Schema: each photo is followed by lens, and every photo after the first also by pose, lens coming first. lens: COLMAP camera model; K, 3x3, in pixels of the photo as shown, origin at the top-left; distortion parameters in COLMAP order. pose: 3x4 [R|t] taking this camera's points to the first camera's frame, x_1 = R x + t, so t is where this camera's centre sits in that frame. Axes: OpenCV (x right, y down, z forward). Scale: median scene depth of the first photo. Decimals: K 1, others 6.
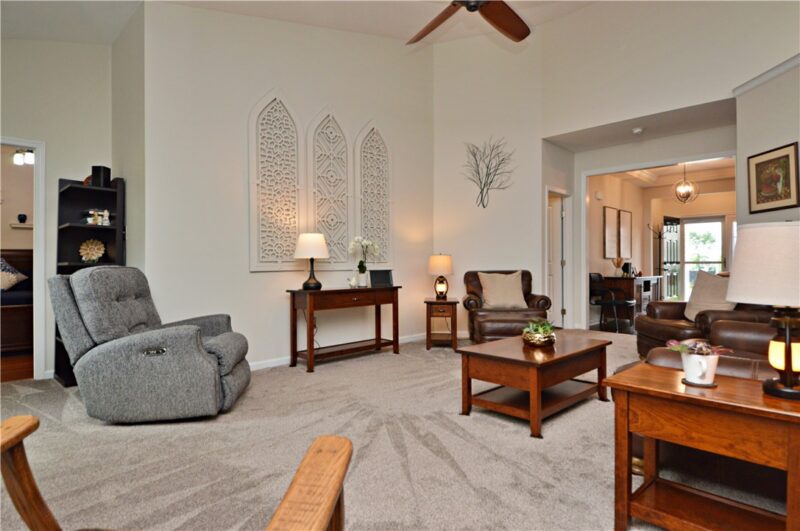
lens RADIAL K [[444.5, 0, 389.5], [0, 444.5, 265.3], [0, 0, 1]] dist [0.035447, -0.046236]
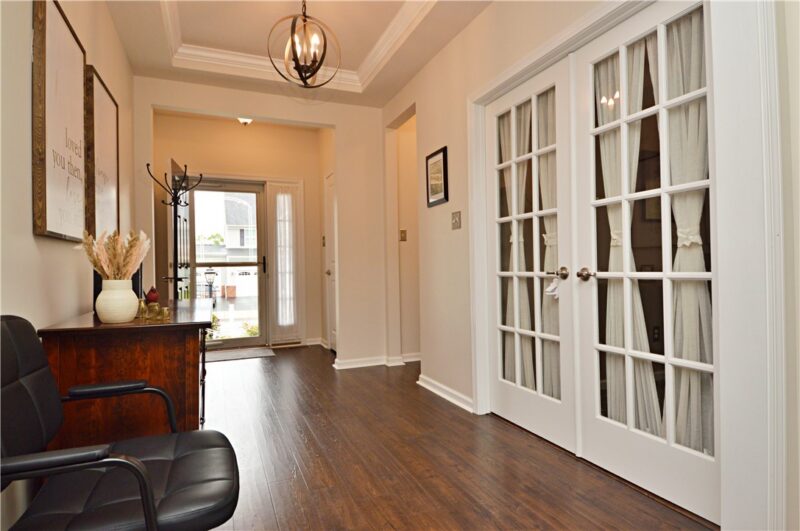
lens RADIAL K [[412.9, 0, 400.0], [0, 412.9, 265.5], [0, 0, 1]] dist [-0.000073, -0.000048]
pose [[0.316232, -0.001349, 0.948681, 0.580312], [0.022493, 0.999729, -0.006076, 0.004906], [-0.948415, 0.023260, 0.316177, 1.281432]]
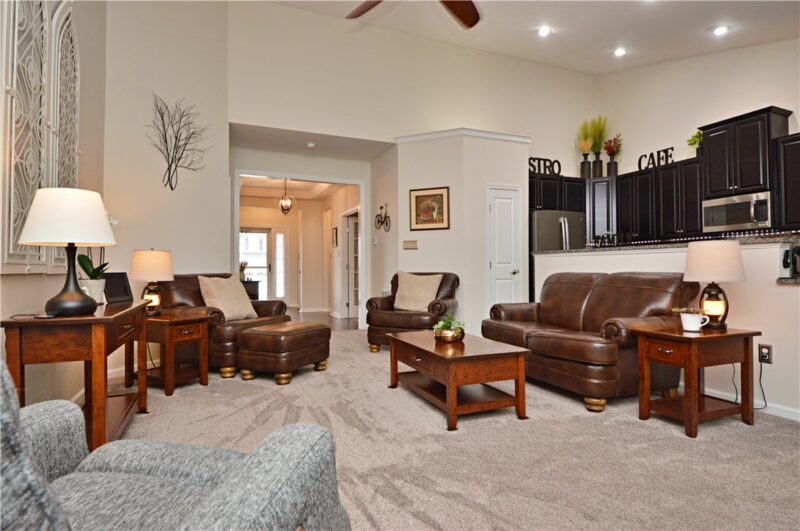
lens RADIAL K [[444.5, 0, 389.5], [0, 444.5, 265.3], [0, 0, 1]] dist [0.035447, -0.046236]
pose [[0.352810, 0.012788, 0.935608, -0.483915], [0.002996, 0.999886, -0.014796, 0.012149], [-0.935690, 0.008023, 0.352731, 0.537368]]
